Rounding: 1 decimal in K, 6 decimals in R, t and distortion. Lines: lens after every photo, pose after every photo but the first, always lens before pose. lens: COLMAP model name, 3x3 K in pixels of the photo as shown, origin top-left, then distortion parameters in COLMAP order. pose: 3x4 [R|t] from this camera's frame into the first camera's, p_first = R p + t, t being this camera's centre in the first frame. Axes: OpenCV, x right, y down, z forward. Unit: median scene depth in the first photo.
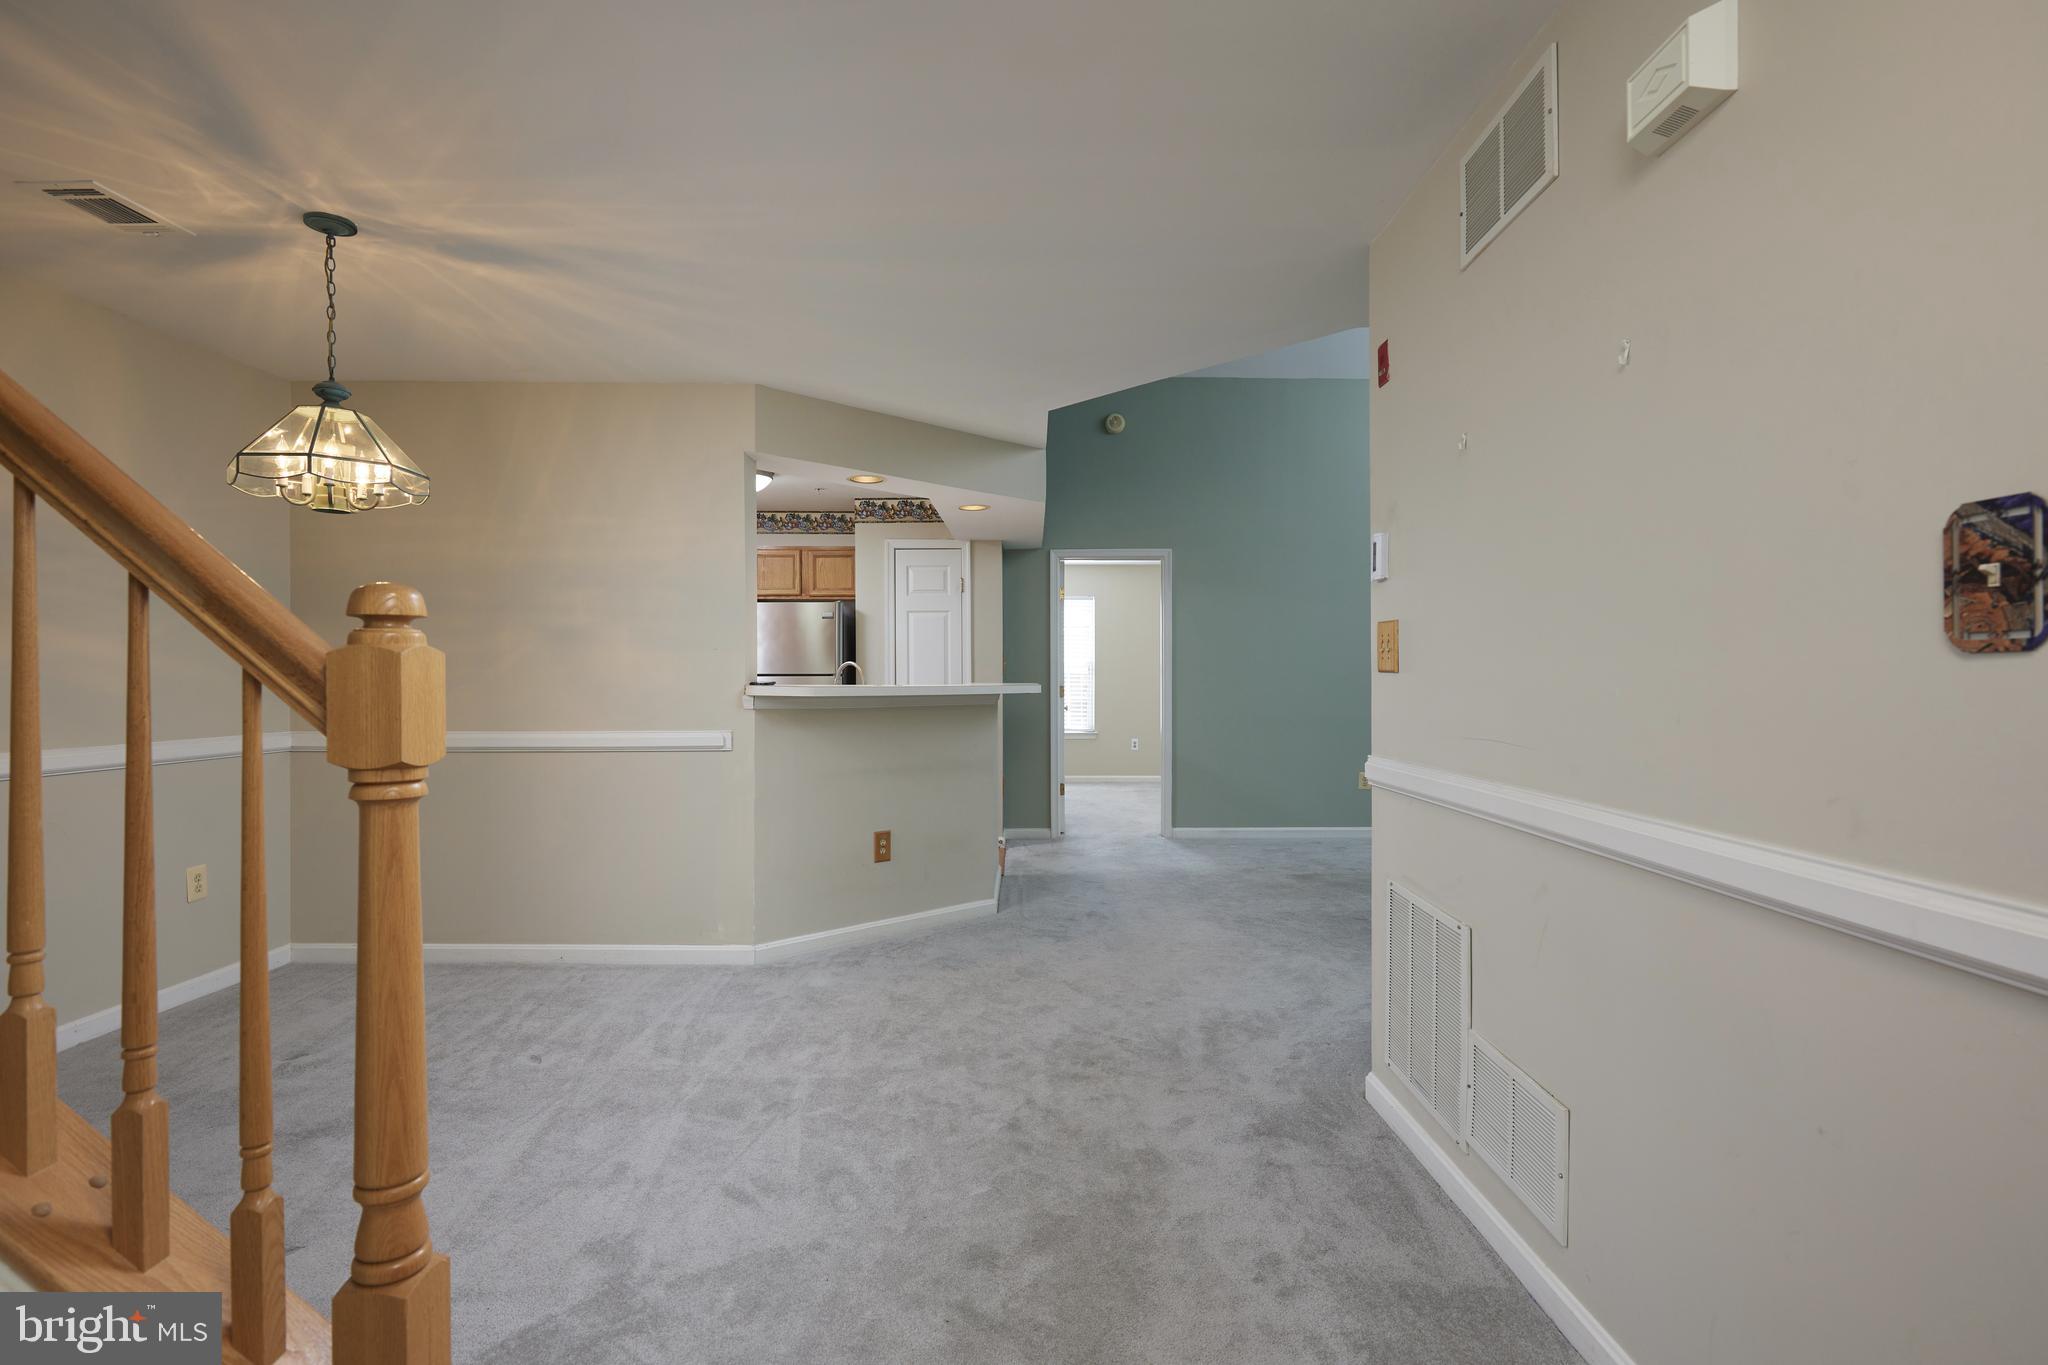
lens RADIAL K [[1016.7, 0, 1030.3], [0, 1016.7, 689.5], [0, 0, 1]] dist [-0.000808, 0.000194]
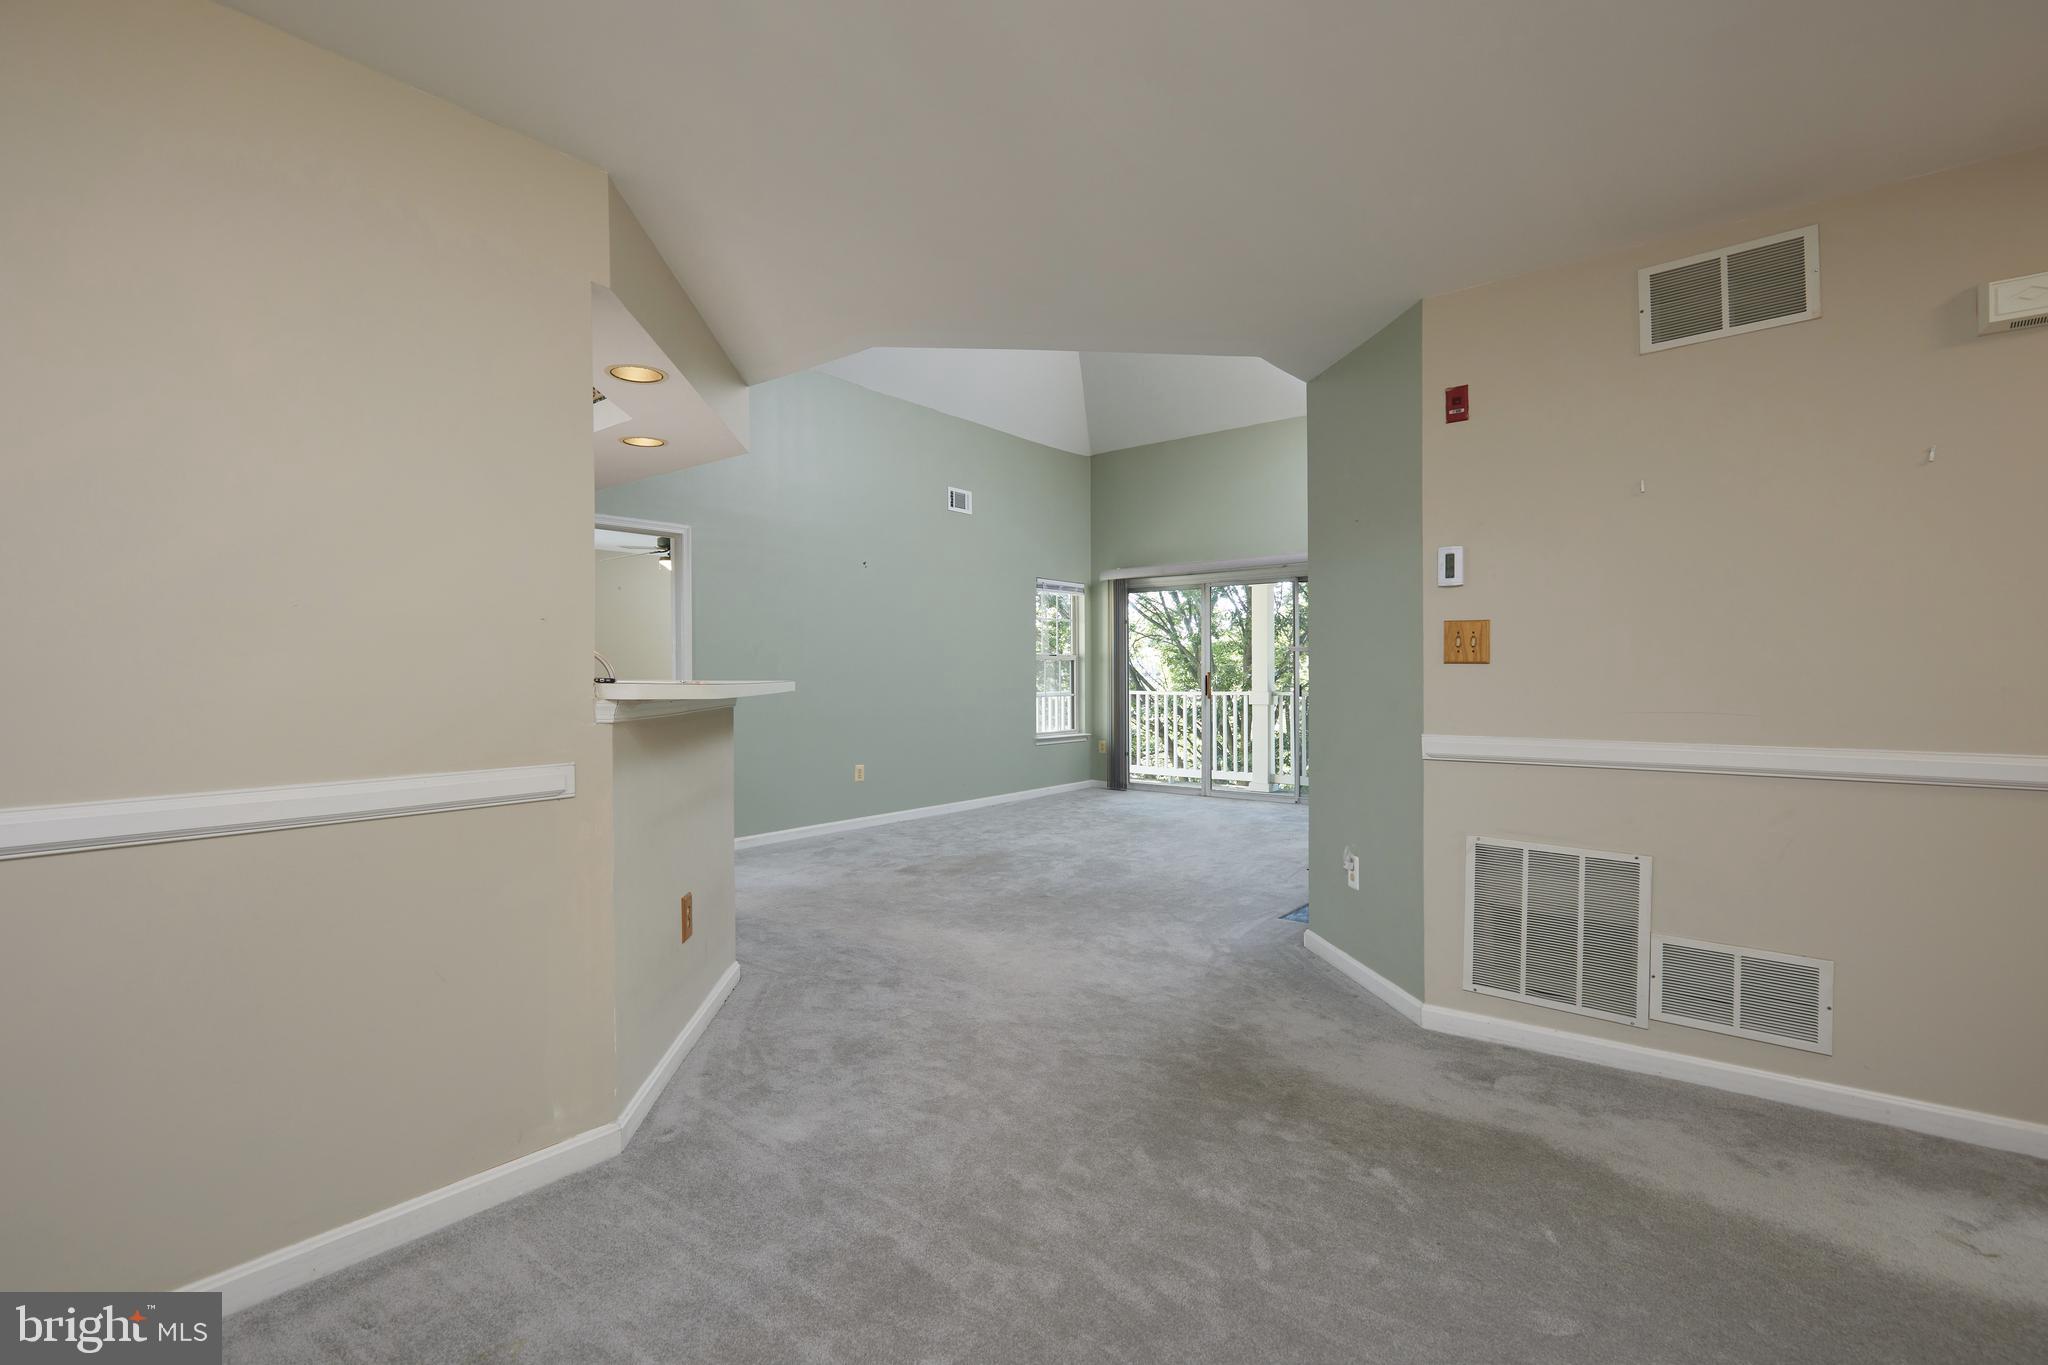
lens RADIAL K [[952.2, 0, 1029.0], [0, 952.2, 683.3], [0, 0, 1]] dist [0.016792, 0.000336]
pose [[0.621434, -0.011519, 0.783382, -0.577871], [0.015061, 0.999883, 0.002755, -0.002488], [-0.783322, 0.010086, 0.621535, 0.475901]]
